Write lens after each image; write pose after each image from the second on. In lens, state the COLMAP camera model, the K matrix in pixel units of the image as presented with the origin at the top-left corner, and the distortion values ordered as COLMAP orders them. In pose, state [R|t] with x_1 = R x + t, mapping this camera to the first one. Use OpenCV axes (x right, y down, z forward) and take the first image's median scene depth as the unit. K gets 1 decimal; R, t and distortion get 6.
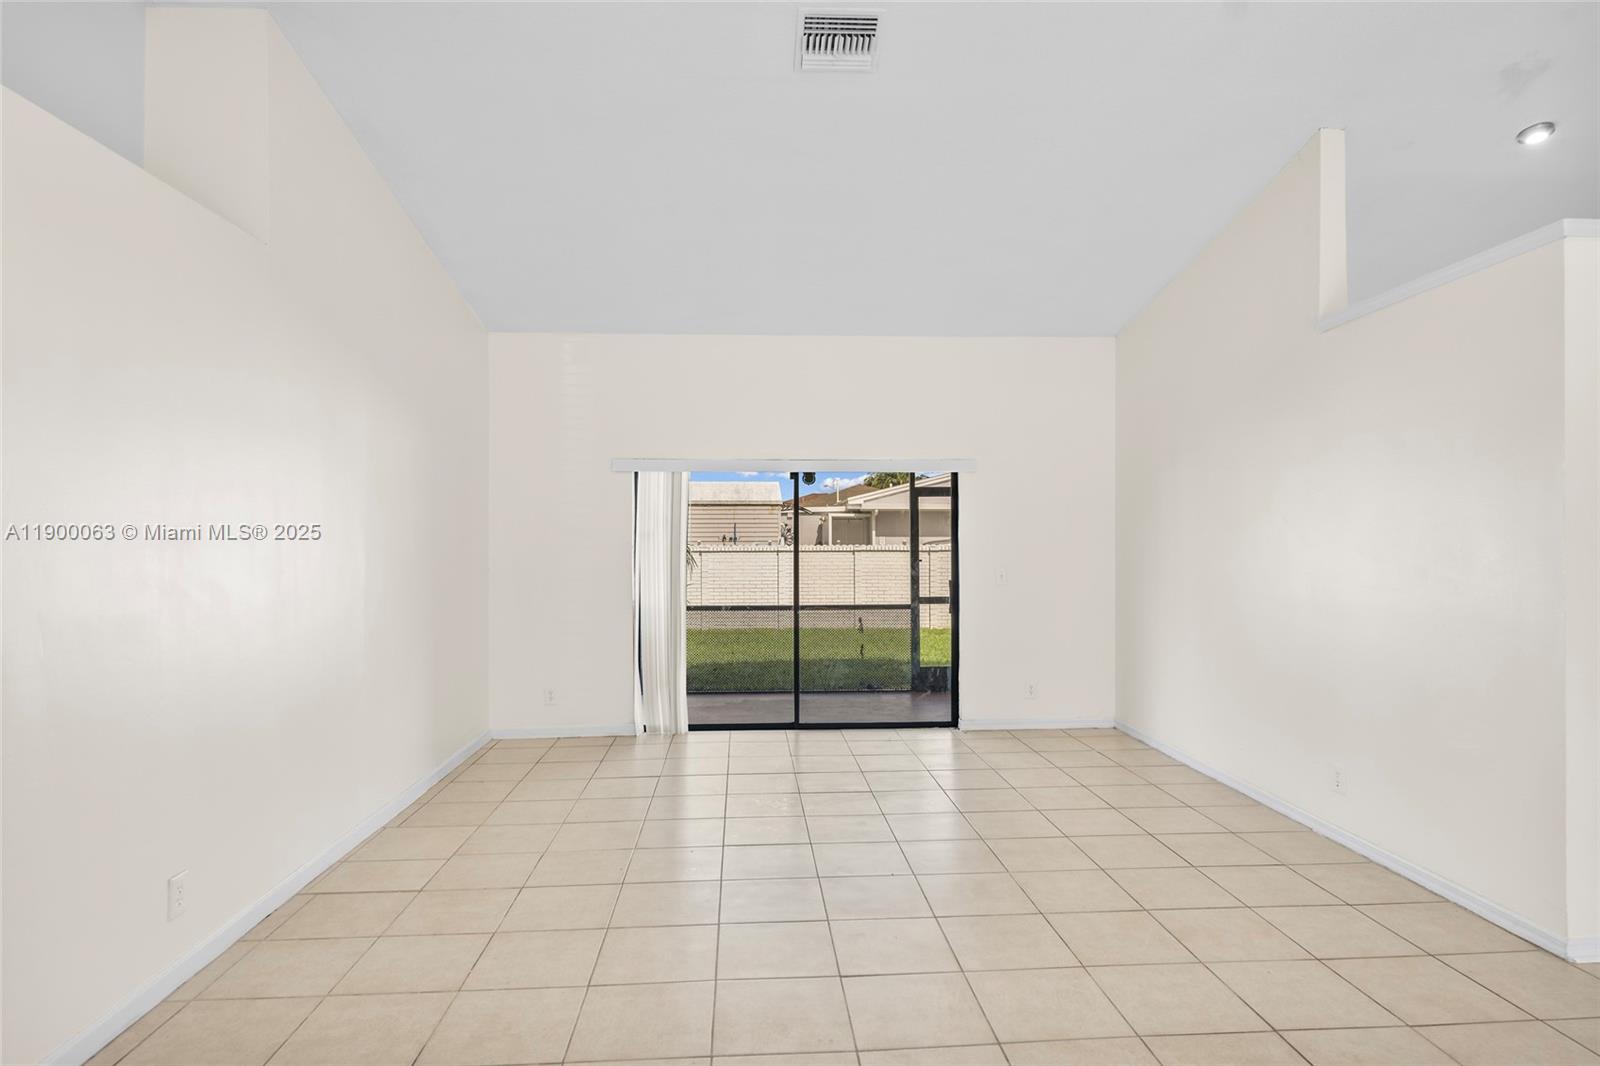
lens RADIAL K [[857.9, 0, 800.0], [0, 857.9, 533.0], [0, 0, 1]] dist [0.002909, 0.000277]
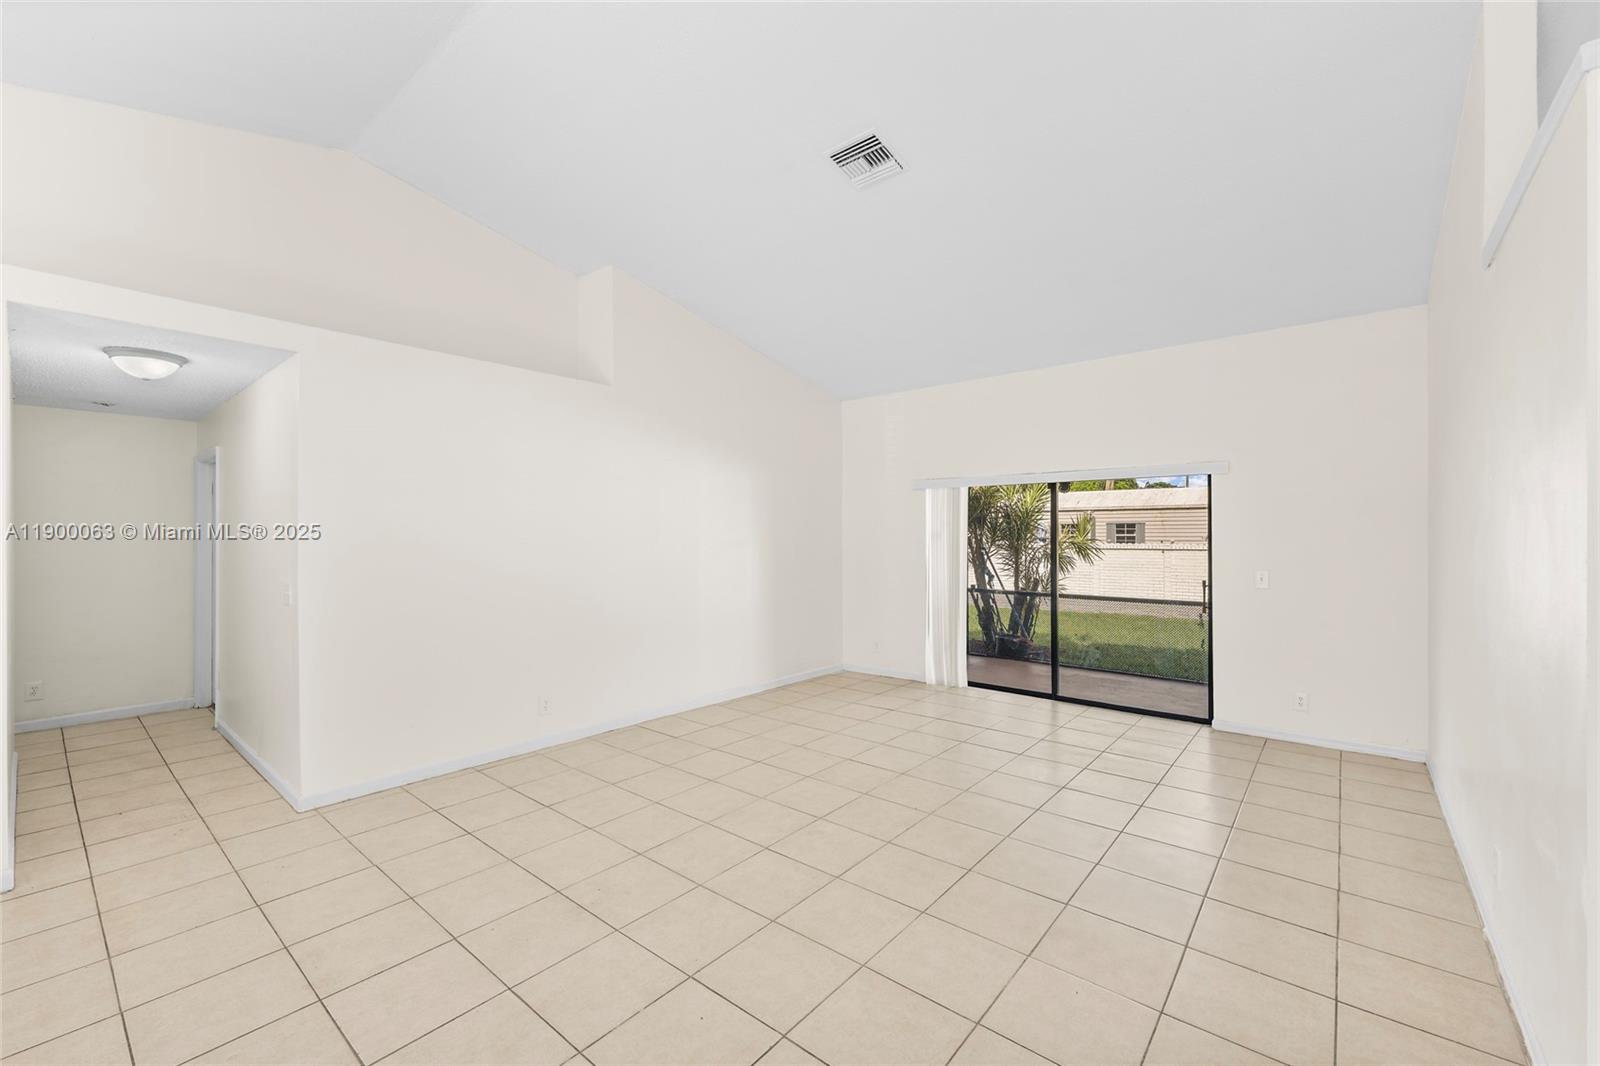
lens RADIAL K [[644.0, 0, 800.0], [0, 644.0, 533.0], [0, 0, 1]] dist [-0.000745, -0.000200]
pose [[0.723275, -0.004794, -0.690543, 0.360259], [0.003842, 0.999988, -0.002918, 0.000075], [0.690549, -0.000543, 0.723285, 0.118456]]
